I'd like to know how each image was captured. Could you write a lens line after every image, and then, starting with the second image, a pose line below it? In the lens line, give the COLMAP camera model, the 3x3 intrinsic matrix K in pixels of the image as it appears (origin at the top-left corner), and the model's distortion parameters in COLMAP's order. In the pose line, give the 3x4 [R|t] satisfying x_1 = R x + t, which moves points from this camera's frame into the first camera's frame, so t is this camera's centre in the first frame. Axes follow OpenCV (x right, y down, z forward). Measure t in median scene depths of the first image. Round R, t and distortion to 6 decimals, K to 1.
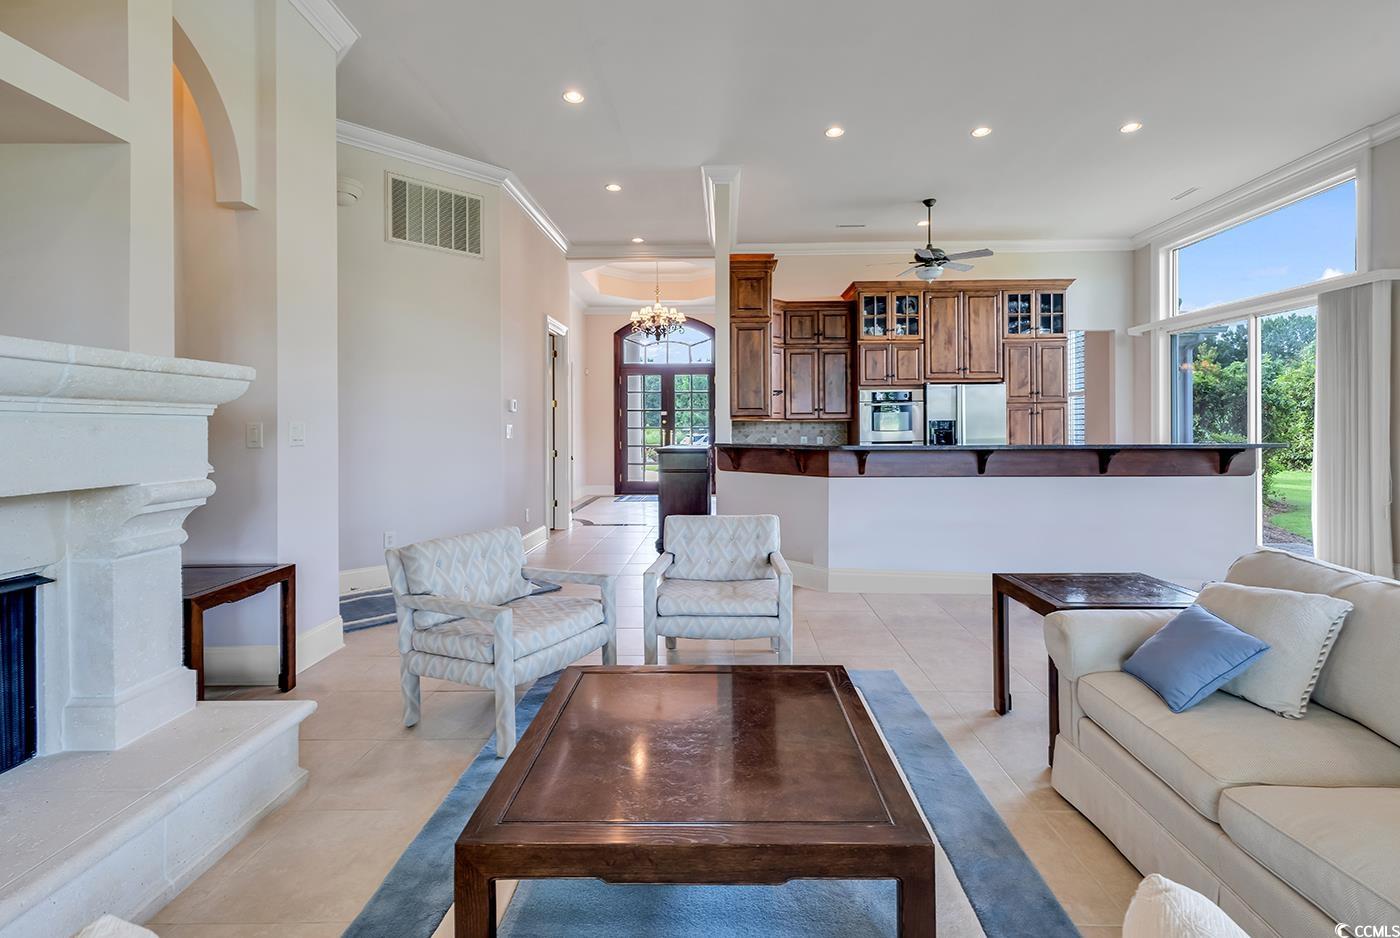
lens RADIAL K [[646.7, 0, 712.3], [0, 646.7, 427.9], [0, 0, 1]] dist [0.015328, -0.001049]
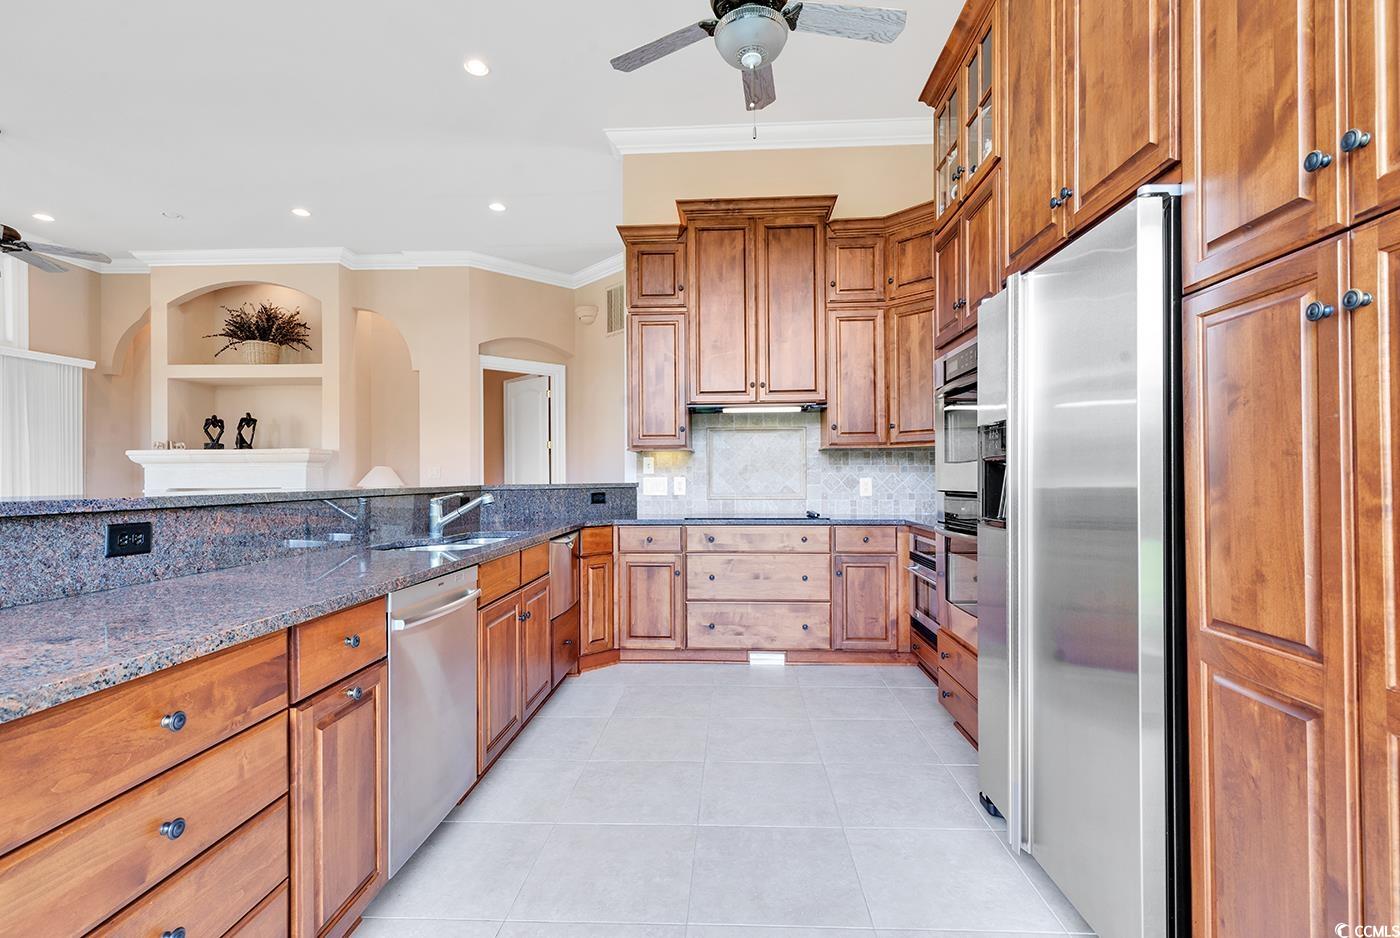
lens RADIAL K [[652.5, 0, 699.6], [0, 652.5, 474.1], [0, 0, 1]] dist [0.011444, -0.000788]
pose [[-0.038659, 0.000459, -0.999252, 0.635472], [0.009226, 0.999957, 0.000103, 0.009731], [0.999210, -0.009215, -0.038661, 0.872239]]
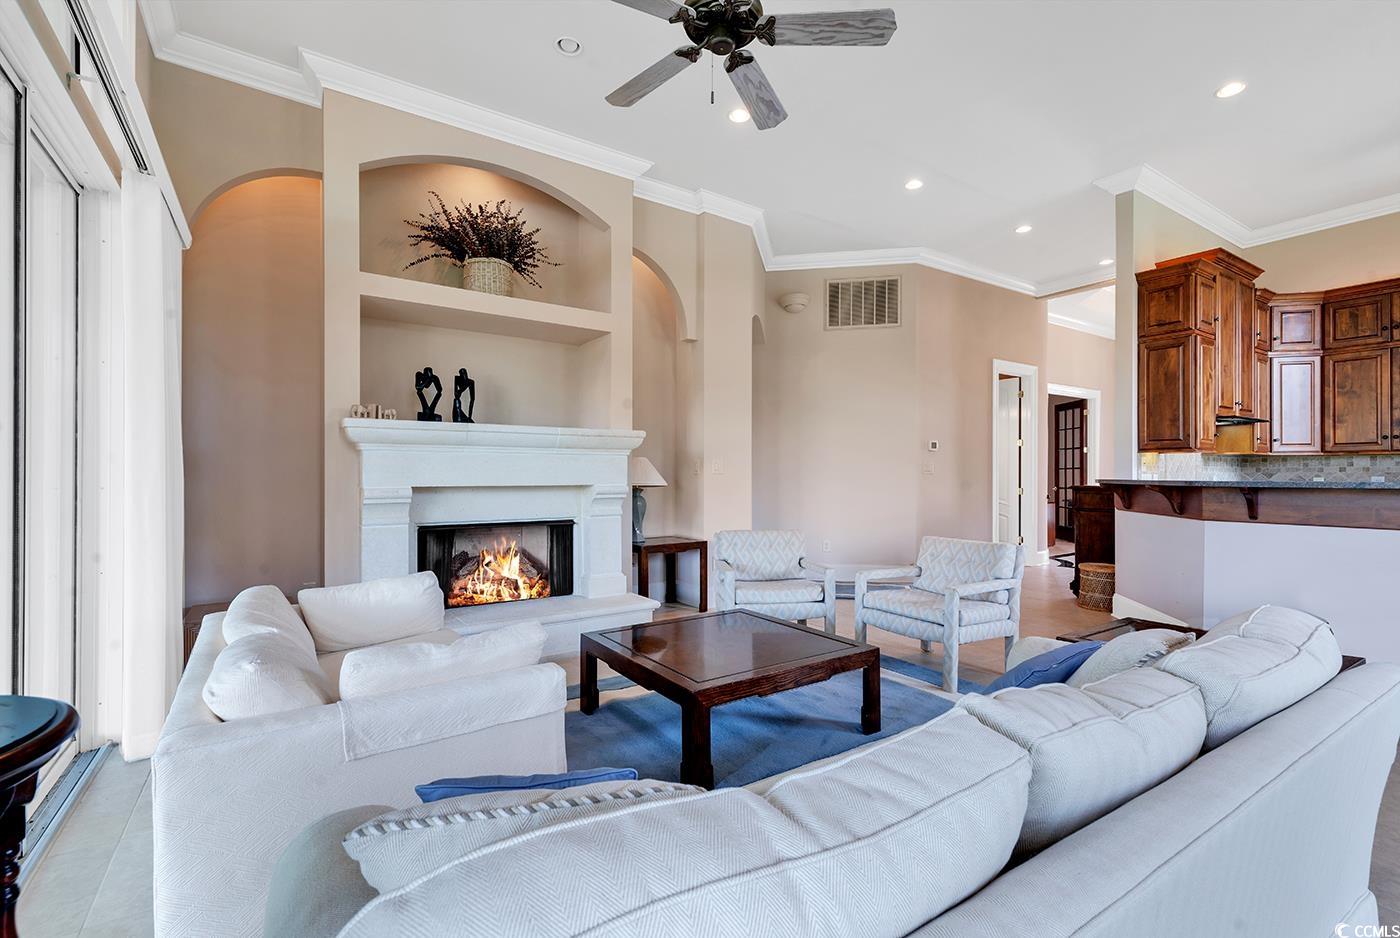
lens RADIAL K [[628.5, 0, 703.6], [0, 628.5, 474.1], [0, 0, 1]] dist [0.009159, -0.000138]
pose [[0.575970, 0.004310, -0.817460, 0.310021], [-0.001212, 0.999990, 0.004418, 0.009810], [0.817470, -0.001554, 0.575969, 0.011532]]
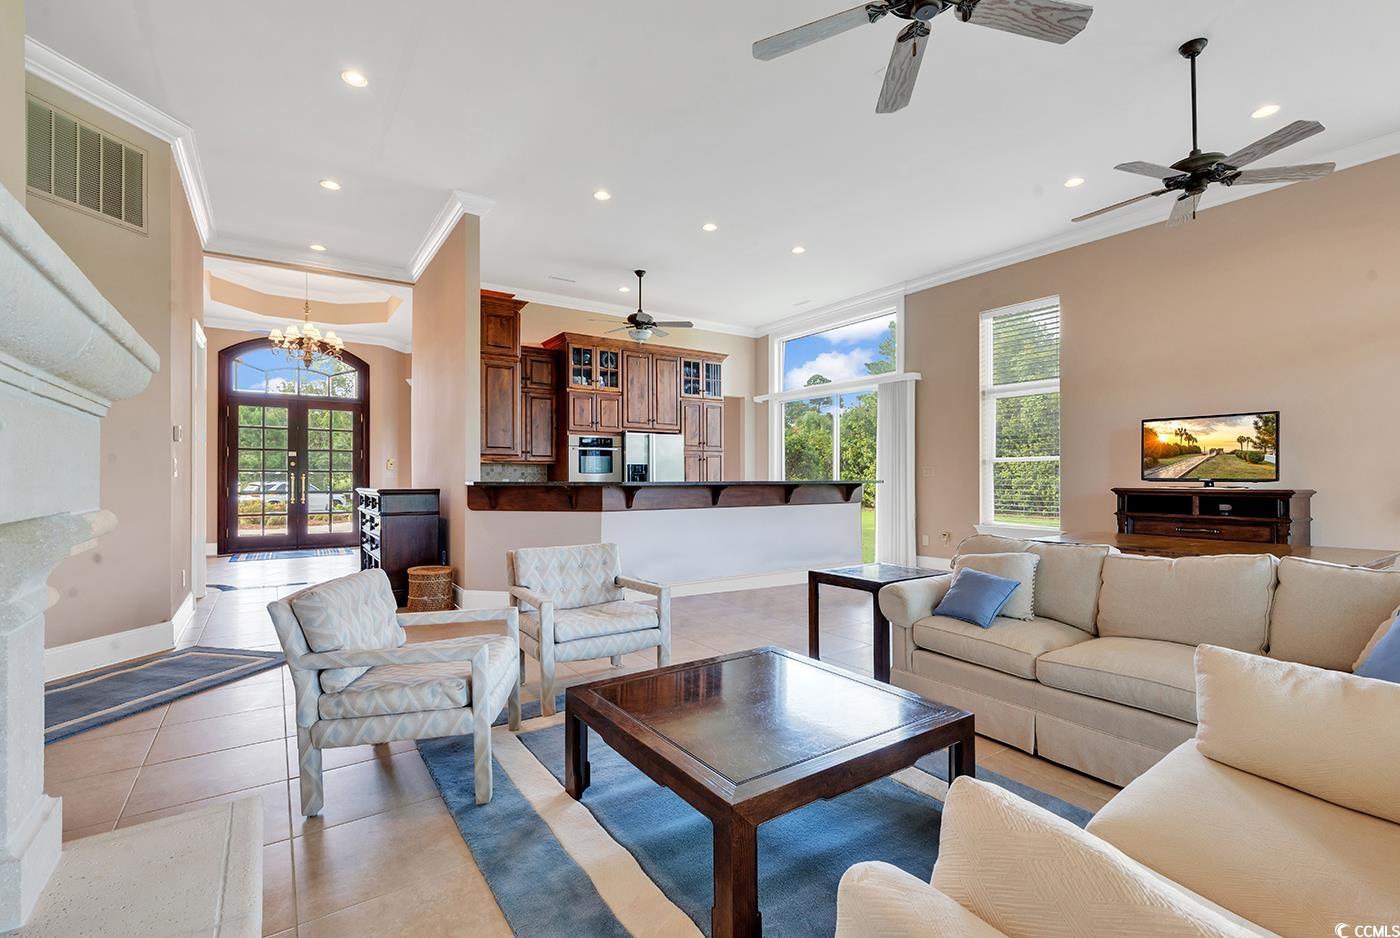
lens RADIAL K [[628.5, 0, 703.6], [0, 628.5, 474.1], [0, 0, 1]] dist [0.009159, -0.000138]
pose [[0.813235, 0.006939, 0.581894, -0.194564], [-0.003543, 0.999969, -0.006973, 0.013338], [-0.581924, 0.003609, 0.813235, 0.027093]]
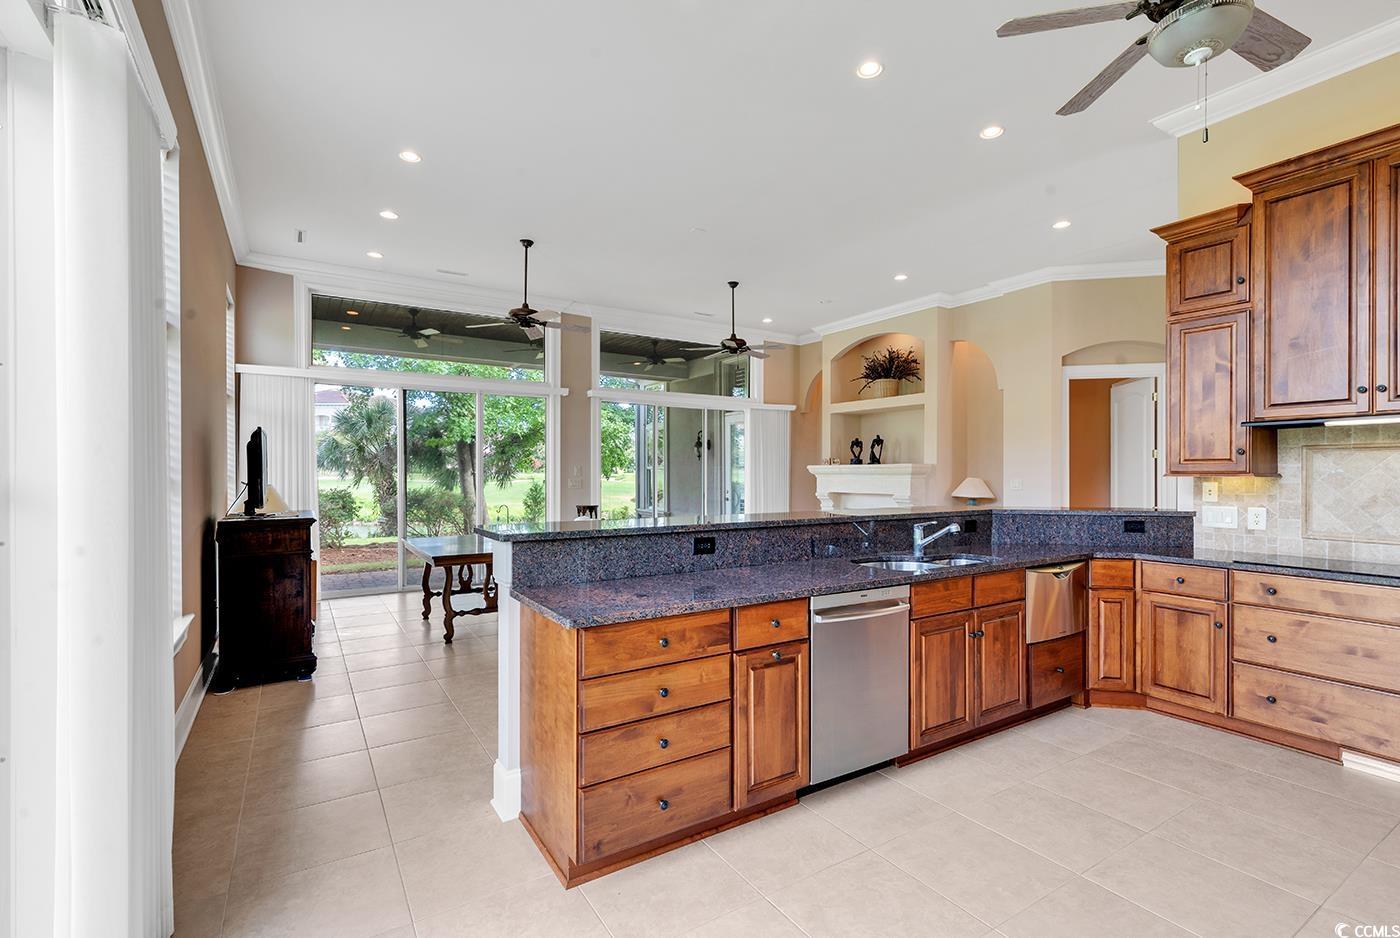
lens RADIAL K [[635.7, 0, 701.4], [0, 635.7, 473.7], [0, 0, 1]] dist [0.012976, -0.003731]
pose [[-0.837884, 0.005074, -0.545824, 0.643850], [0.005052, 0.999986, 0.001540, -0.016185], [0.545825, -0.001467, -0.837898, 1.007511]]
